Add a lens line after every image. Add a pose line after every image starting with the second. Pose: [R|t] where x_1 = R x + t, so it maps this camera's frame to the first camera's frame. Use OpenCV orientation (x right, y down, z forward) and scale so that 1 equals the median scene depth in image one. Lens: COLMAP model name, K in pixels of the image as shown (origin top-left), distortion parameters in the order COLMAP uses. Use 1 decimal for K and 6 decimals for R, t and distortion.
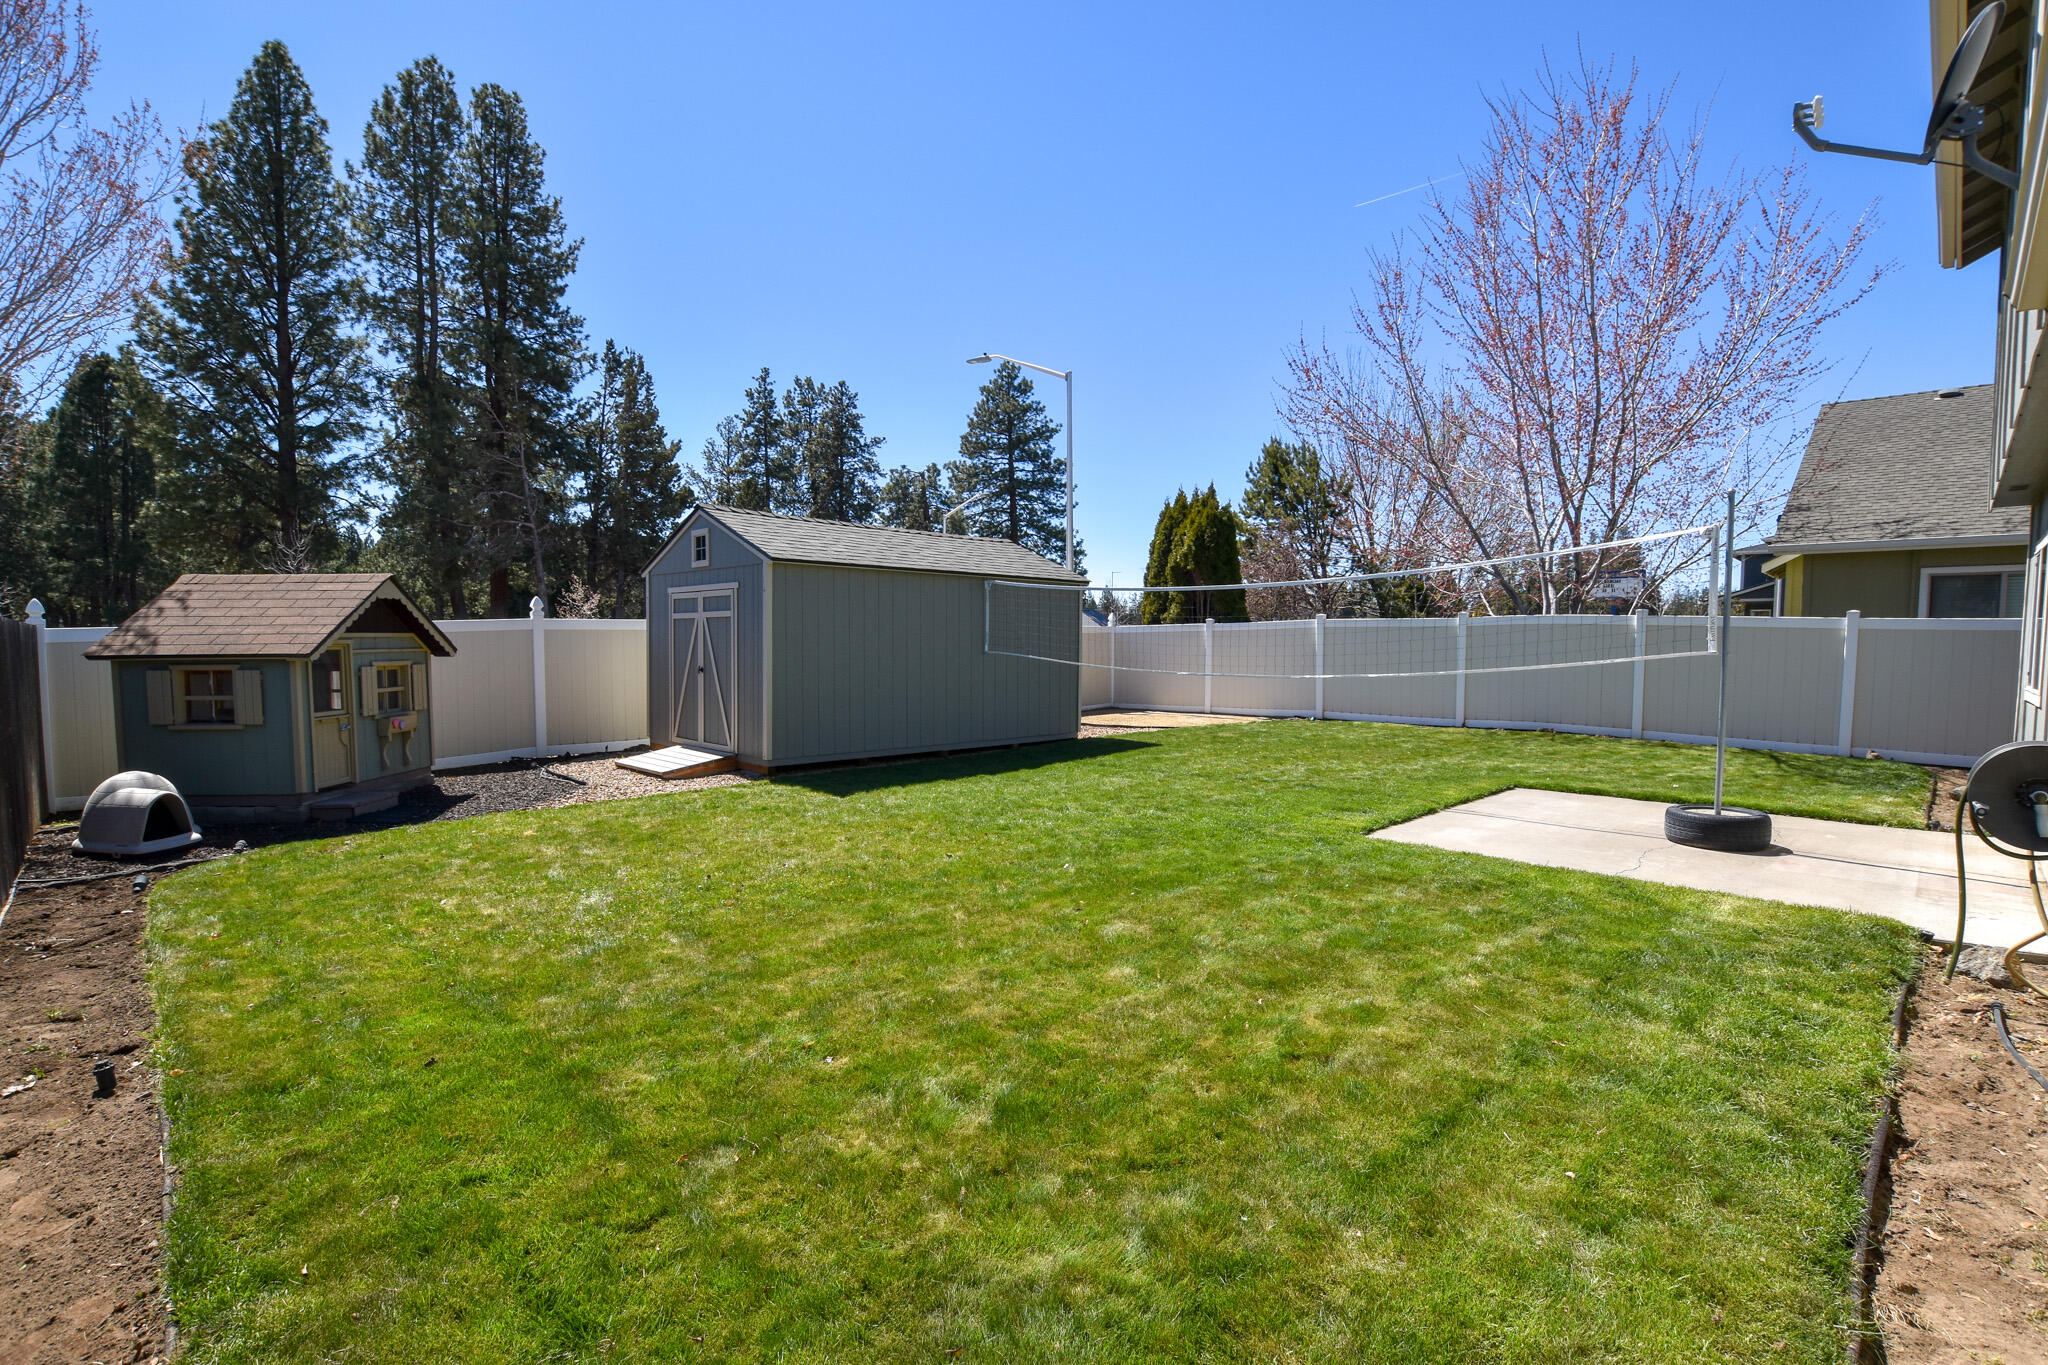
lens RADIAL K [[930.2, 0, 1017.2], [0, 930.2, 698.1], [0, 0, 1]] dist [-0.027509, 0.001943]
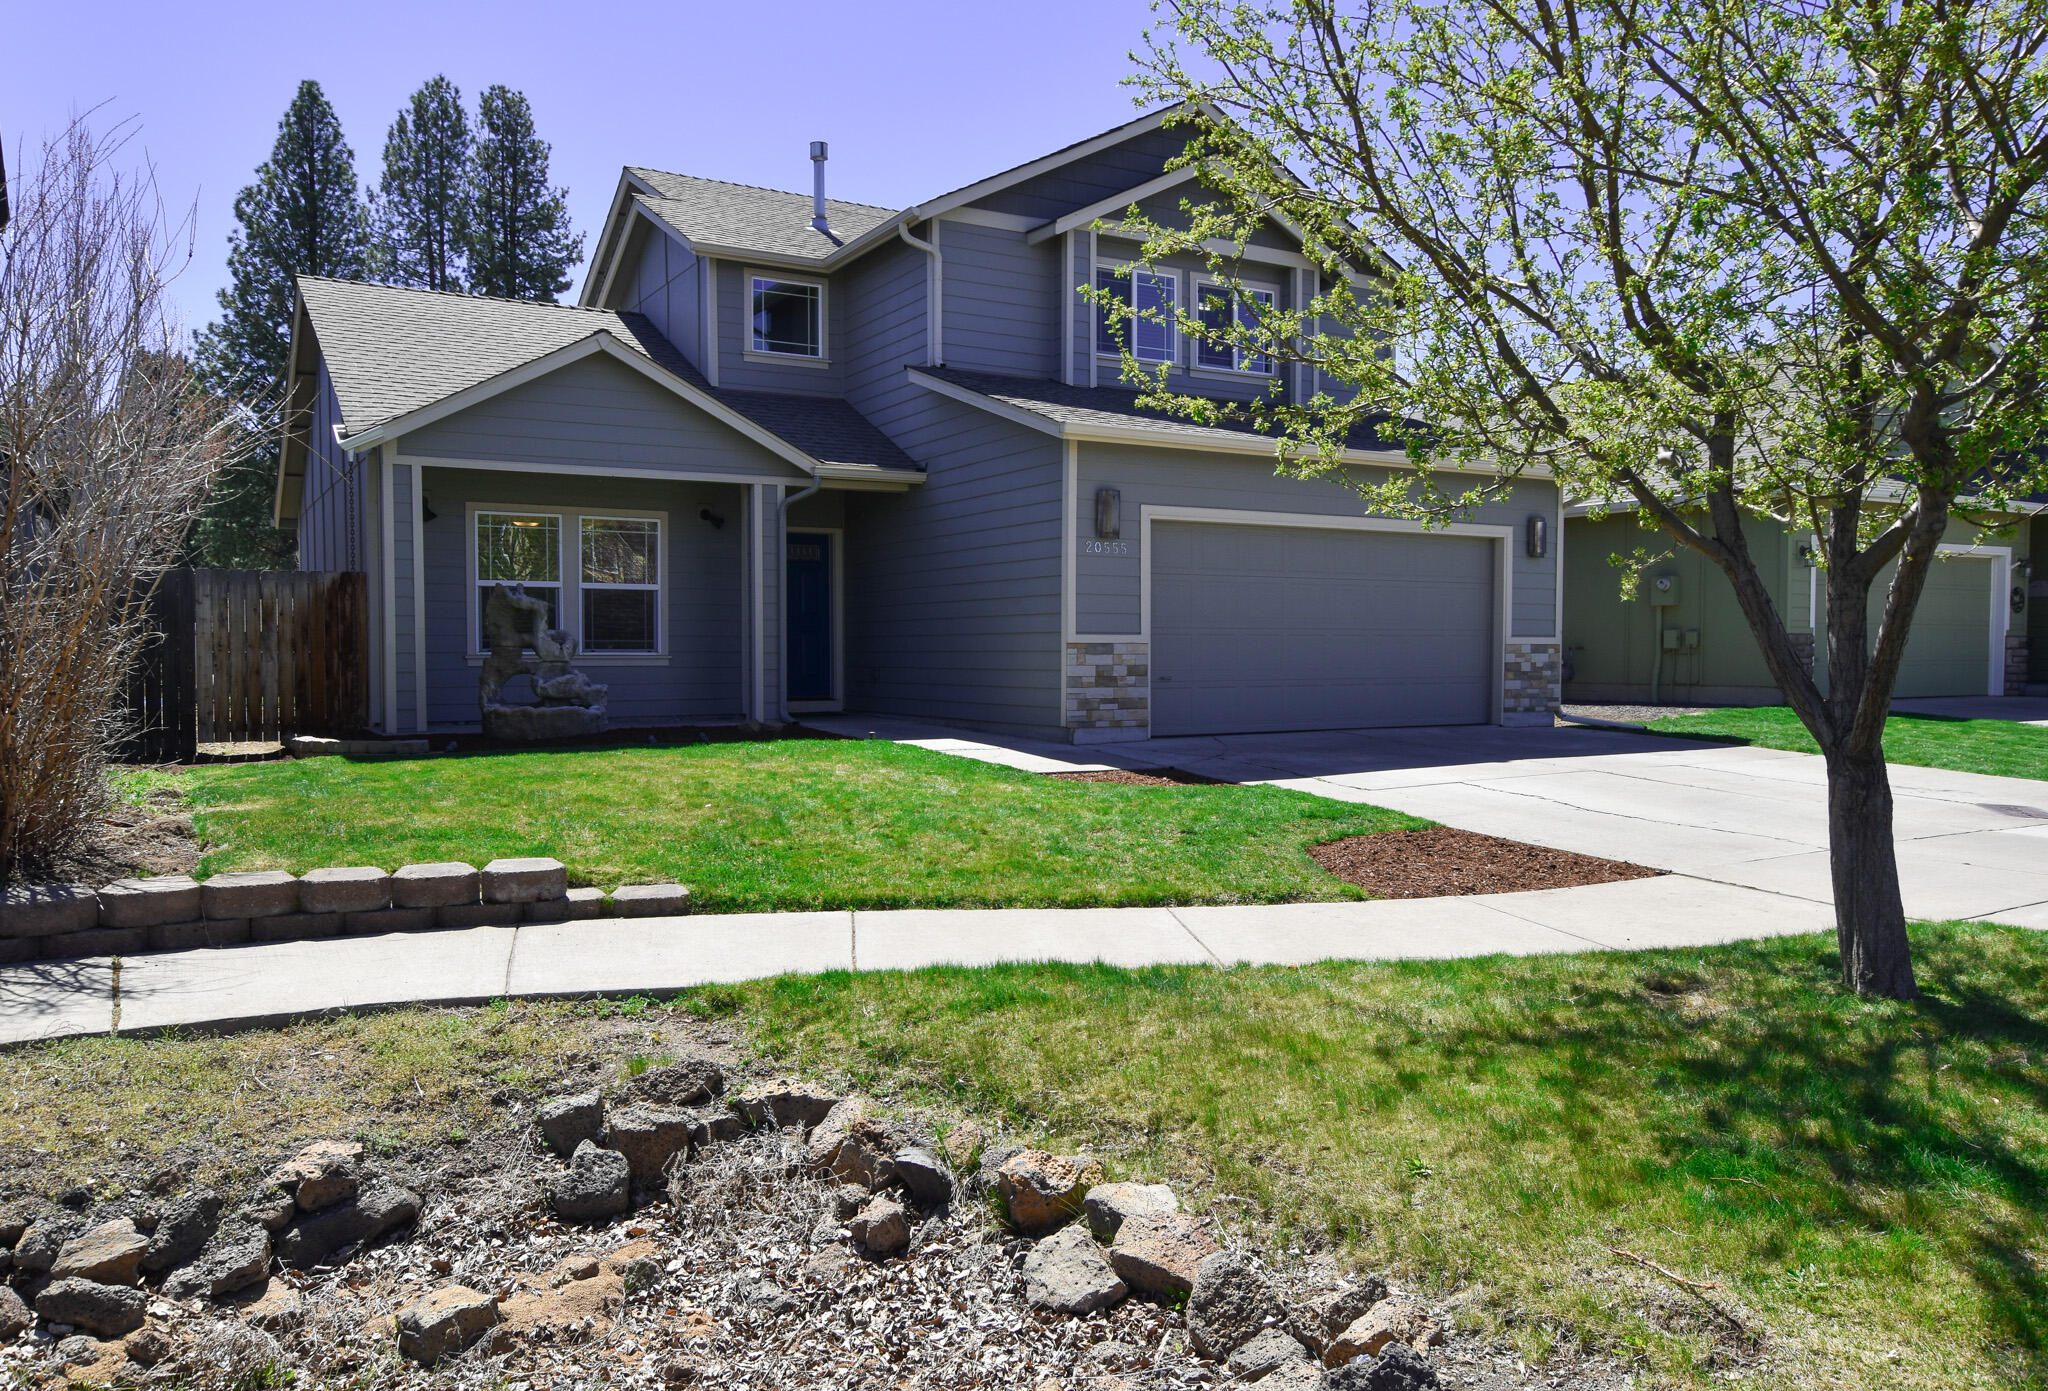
lens RADIAL K [[1476.7, 0, 1004.4], [0, 1476.7, 703.1], [0, 0, 1]] dist [-0.007883, -0.005716]
pose [[0.960760, 0.000783, -0.277380, 0.445362], [-0.008591, 0.999600, -0.026933, 0.042663], [0.277248, 0.028259, 0.960383, -0.415694]]
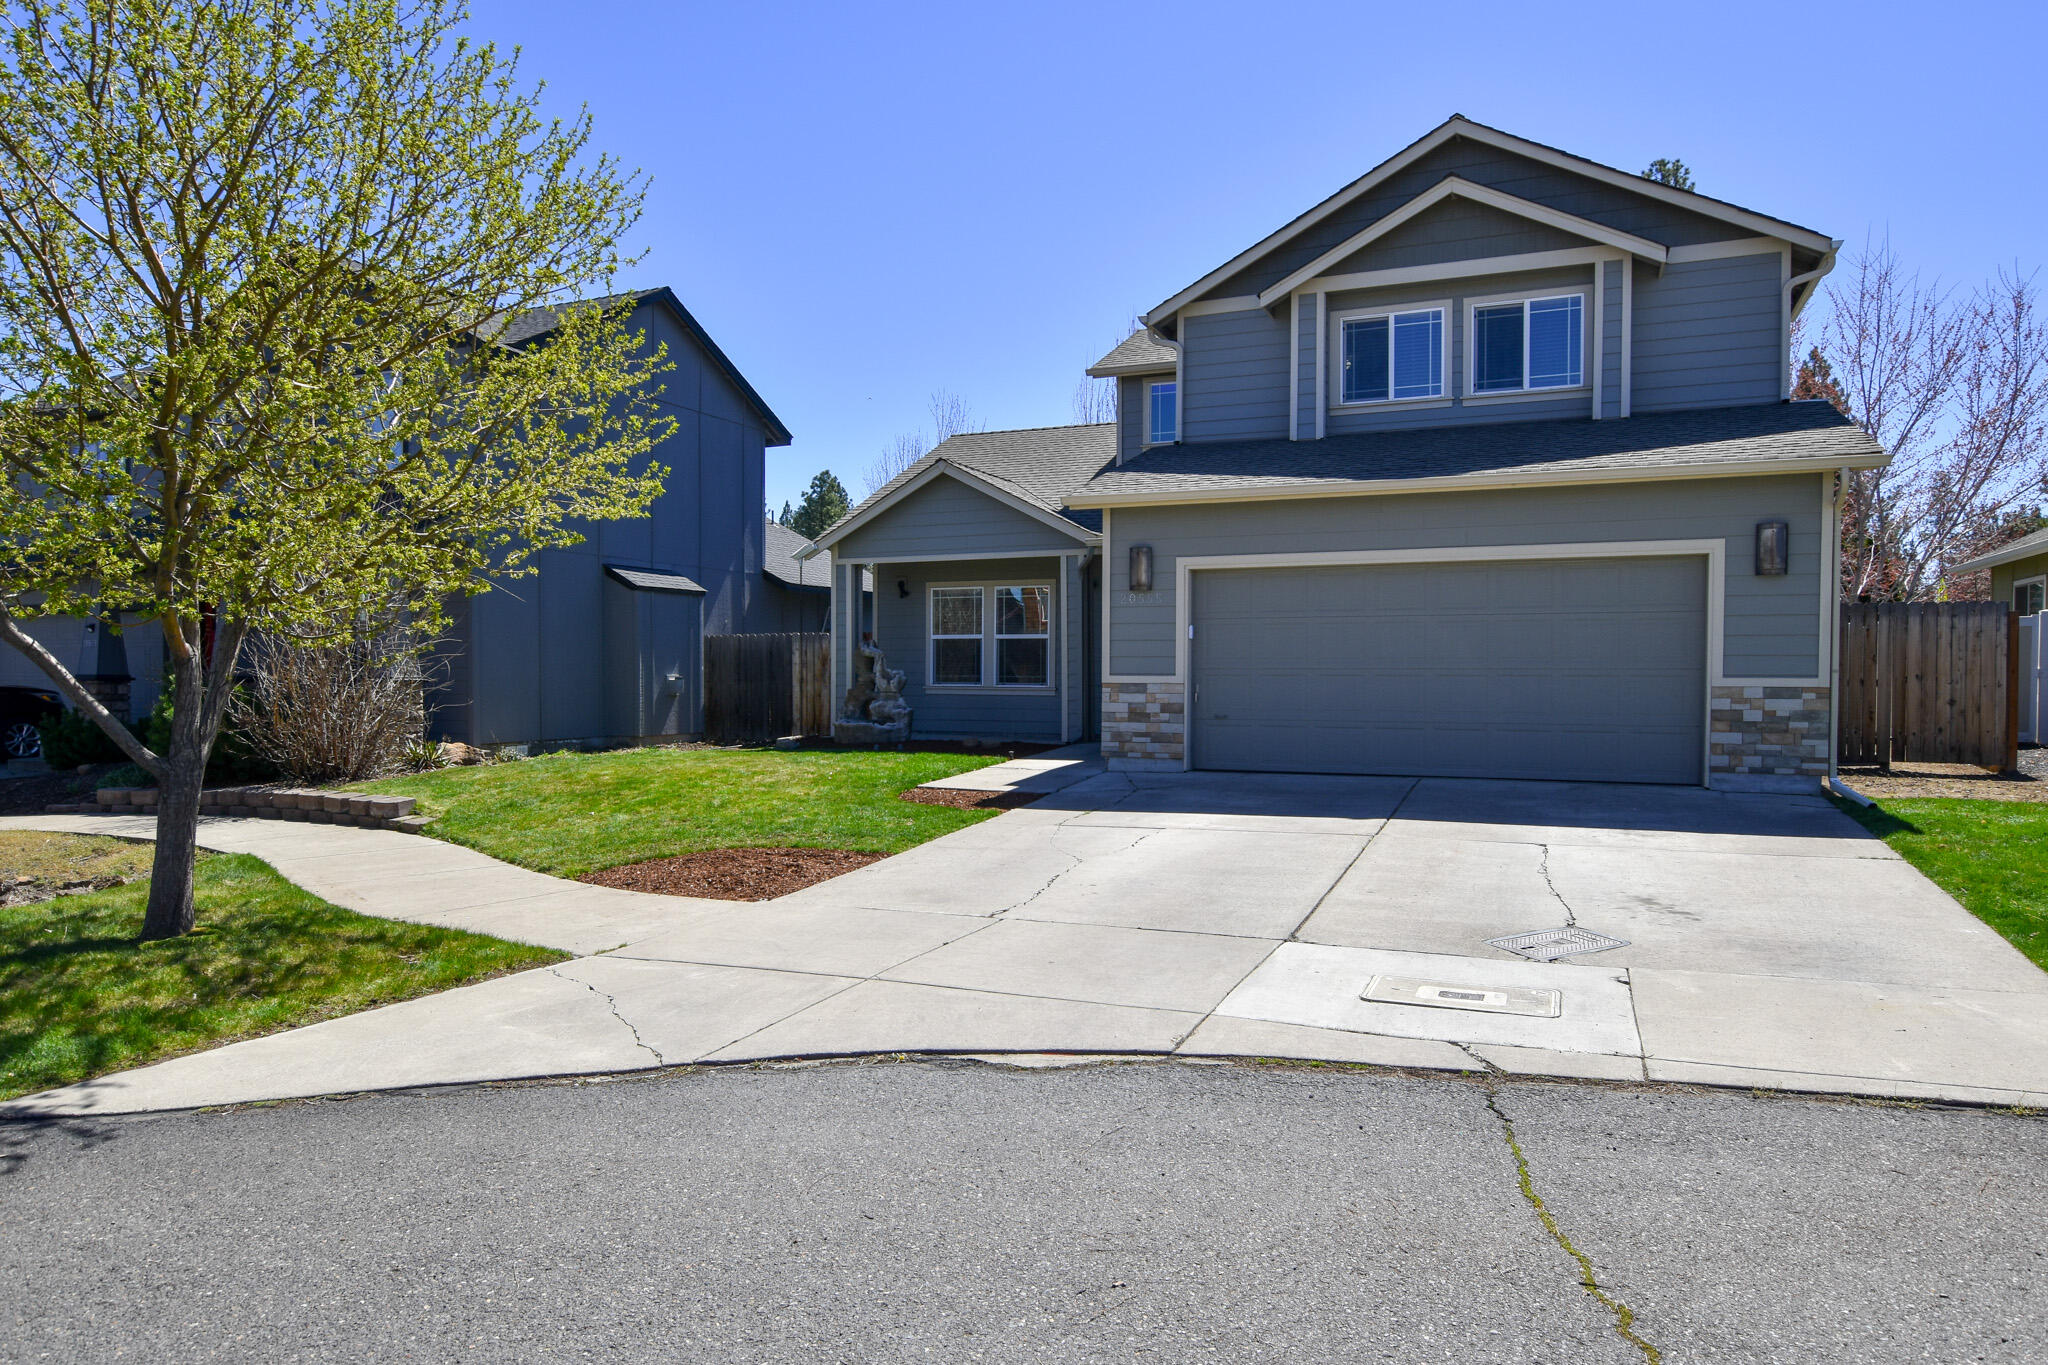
lens RADIAL K [[1293.3, 0, 1023.4], [0, 1293.3, 687.5], [0, 0, 1]] dist [-0.007448, 0.001439]
pose [[0.348841, 0.003550, -0.937175, 0.673712], [-0.058290, 0.998139, -0.017916, 0.028601], [0.935367, 0.060878, 0.348399, -0.230438]]
